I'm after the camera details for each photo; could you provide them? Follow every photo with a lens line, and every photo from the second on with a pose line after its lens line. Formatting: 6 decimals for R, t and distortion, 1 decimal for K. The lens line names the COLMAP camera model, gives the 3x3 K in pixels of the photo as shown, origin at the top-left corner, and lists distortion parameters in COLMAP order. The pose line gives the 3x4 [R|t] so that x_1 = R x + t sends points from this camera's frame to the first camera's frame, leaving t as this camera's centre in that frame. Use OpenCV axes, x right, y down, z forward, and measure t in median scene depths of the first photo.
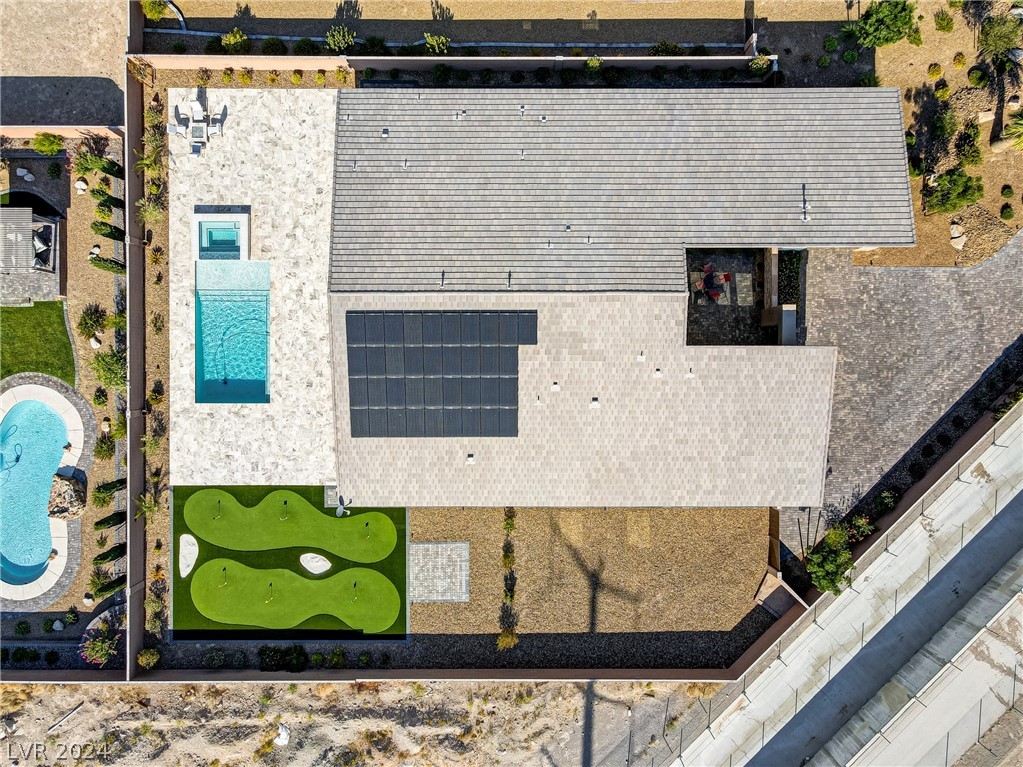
lens RADIAL K [[745.4, 0, 515.1], [0, 745.4, 376.8], [0, 0, 1]] dist [0.016856, 0.004012]
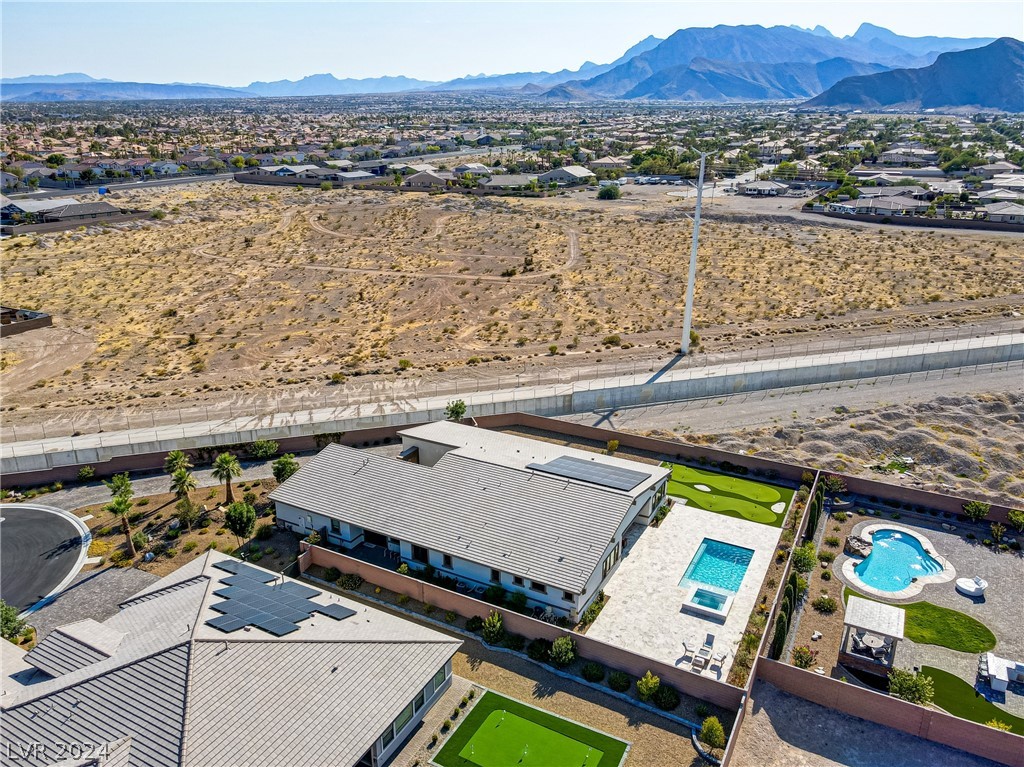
lens RADIAL K [[746.2, 0, 512.0], [0, 746.2, 381.6], [0, 0, 1]] dist [0.016856, 0.004012]
pose [[-0.881826, -0.161263, 0.443144, -0.604412], [0.471574, -0.300072, 0.829201, -1.314684], [-0.000744, 0.940187, 0.340659, 0.184291]]
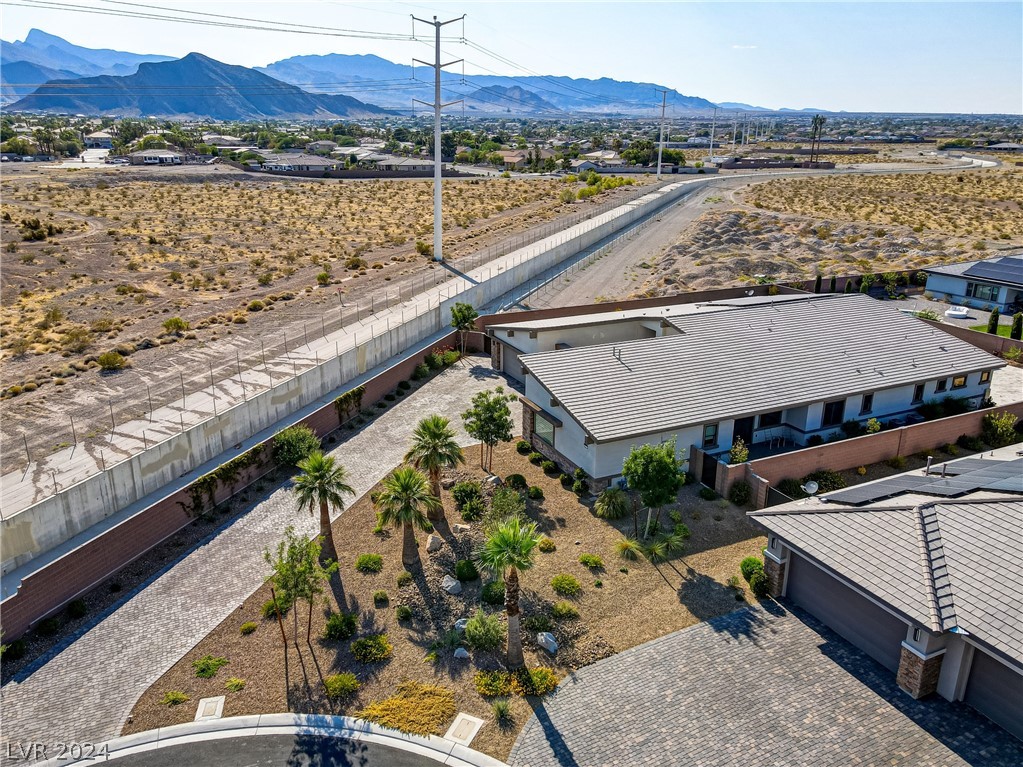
lens RADIAL K [[745.4, 0, 510.0], [0, 745.4, 378.5], [0, 0, 1]] dist [0.016856, 0.004012]
pose [[-0.898089, 0.124401, -0.421854, 0.904521], [-0.439580, -0.285158, 0.851736, -0.981663], [-0.014338, 0.950373, 0.310781, 0.616371]]
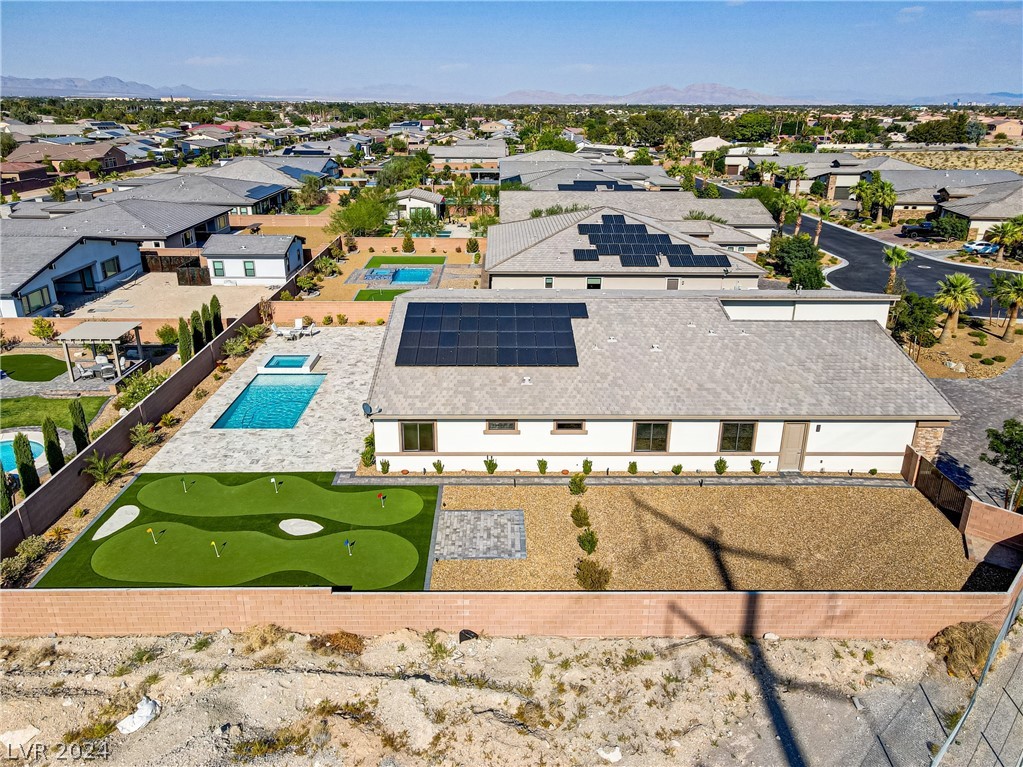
lens RADIAL K [[745.4, 0, 511.8], [0, 745.4, 383.4], [0, 0, 1]] dist [0.016856, 0.004012]
pose [[0.999813, -0.002536, 0.019179, -0.086219], [0.018852, 0.350283, -0.936454, 0.850254], [-0.004343, 0.936640, 0.350266, 0.637107]]
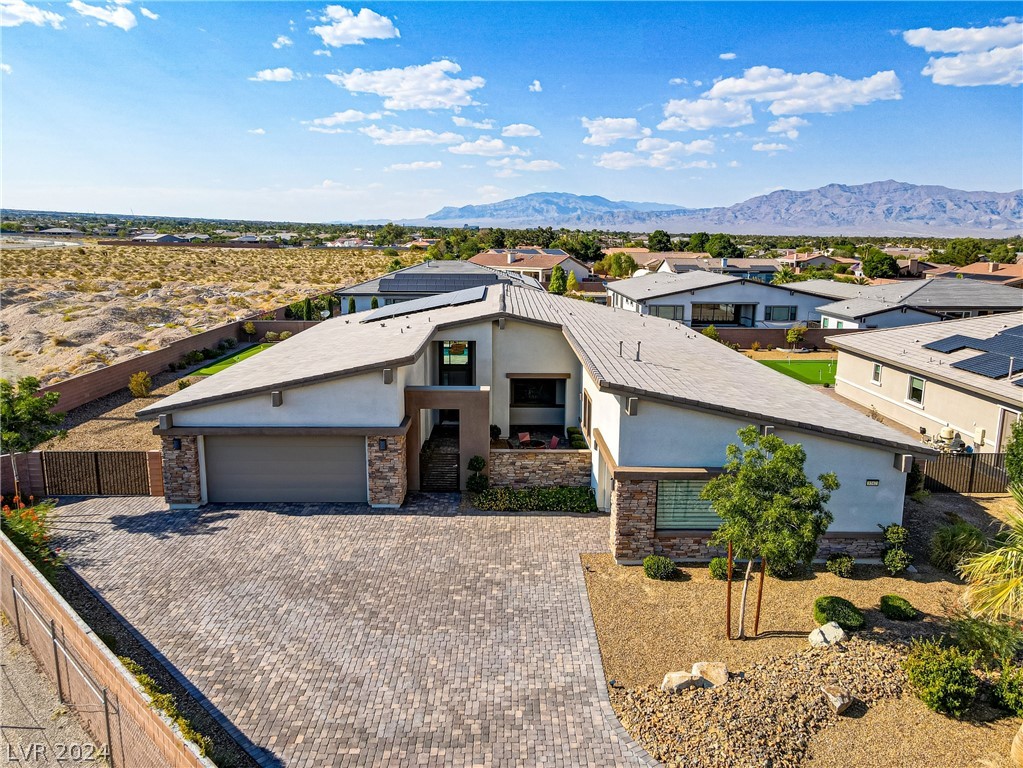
lens RADIAL K [[745.4, 0, 513.6], [0, 745.4, 384.1], [0, 0, 1]] dist [0.016856, 0.004012]
pose [[0.014825, 0.193272, -0.981033, 0.903377], [-0.999862, -0.004539, -0.016003, -0.098716], [-0.007546, 0.981135, 0.193178, 0.808821]]
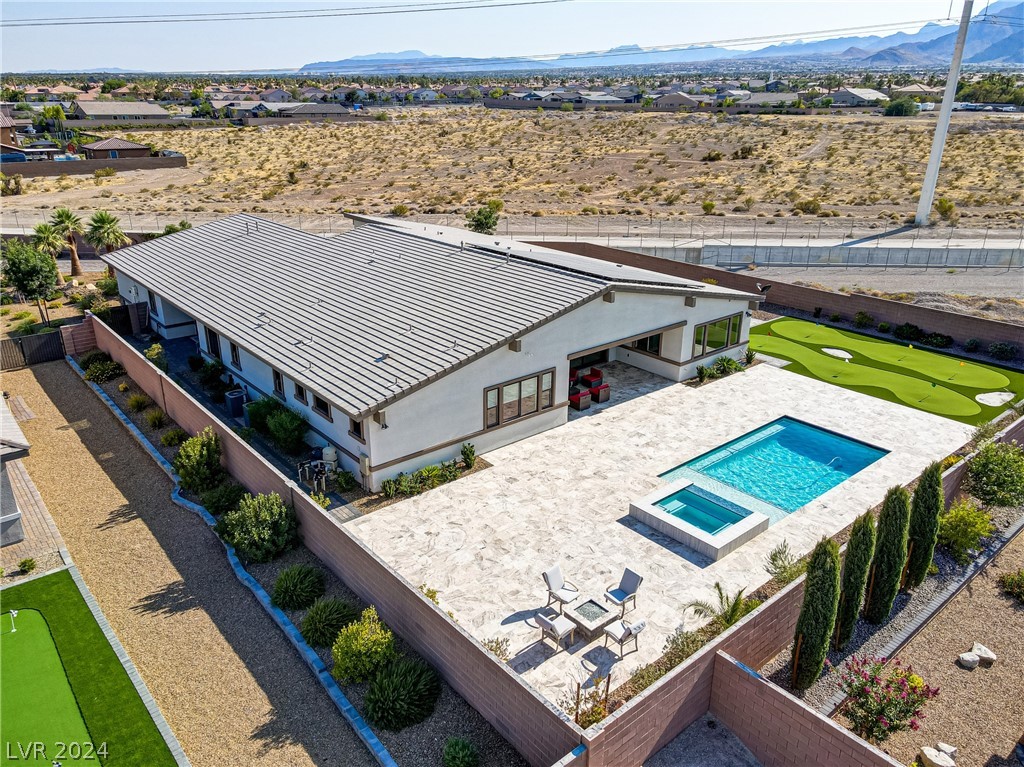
lens RADIAL K [[746.2, 0, 514.5], [0, 746.2, 391.7], [0, 0, 1]] dist [0.016856, 0.004012]
pose [[-0.650484, -0.290360, 0.701828, -0.651325], [0.759511, -0.244067, 0.602972, -0.581258], [-0.003786, 0.925269, 0.379293, 0.711131]]
